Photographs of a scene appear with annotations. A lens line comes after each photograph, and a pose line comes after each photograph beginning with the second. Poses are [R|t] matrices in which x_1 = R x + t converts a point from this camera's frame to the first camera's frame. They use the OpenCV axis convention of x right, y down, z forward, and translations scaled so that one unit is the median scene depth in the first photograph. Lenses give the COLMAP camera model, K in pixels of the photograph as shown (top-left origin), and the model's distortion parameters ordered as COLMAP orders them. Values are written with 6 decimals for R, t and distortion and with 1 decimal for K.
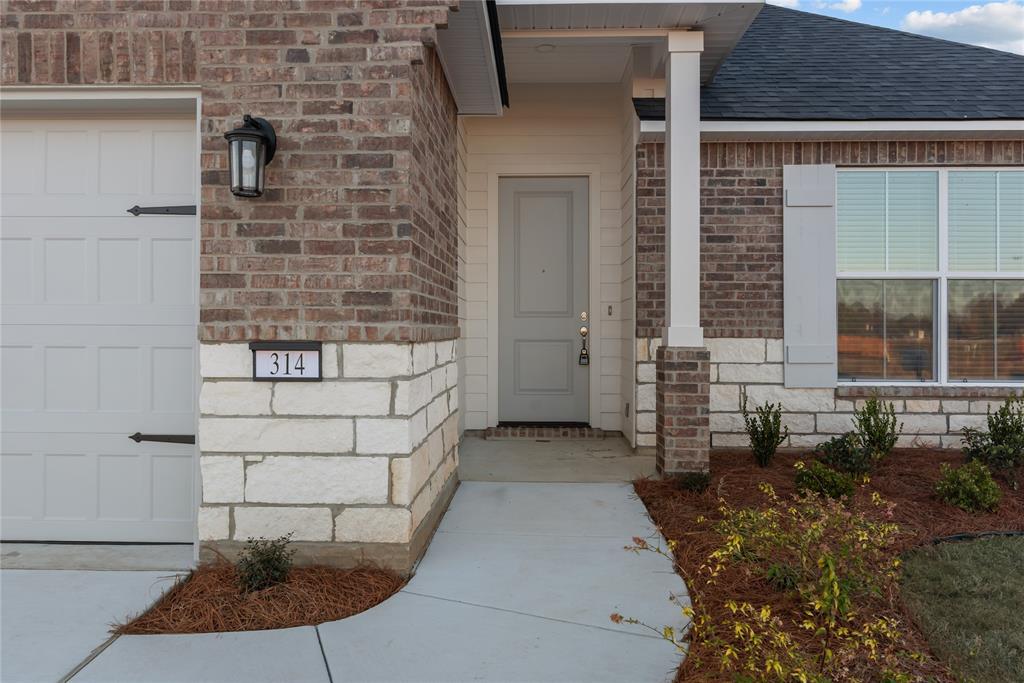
lens RADIAL K [[770.3, 0, 510.9], [0, 770.3, 332.5], [0, 0, 1]] dist [0.003627, -0.000089]
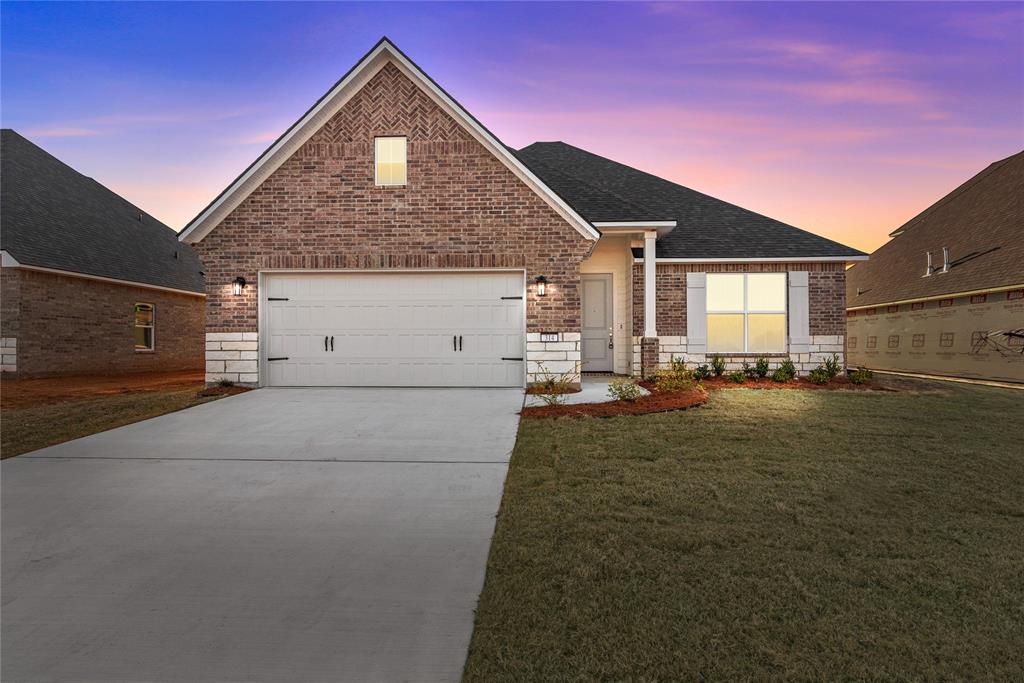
lens RADIAL K [[590.4, 0, 513.9], [0, 590.4, 351.0], [0, 0, 1]] dist [0.001842, 0.000241]
pose [[0.999919, -0.004886, -0.011718, -0.251468], [0.004878, 0.999988, -0.000669, 0.063109], [0.011721, 0.000612, 0.999931, -1.173100]]
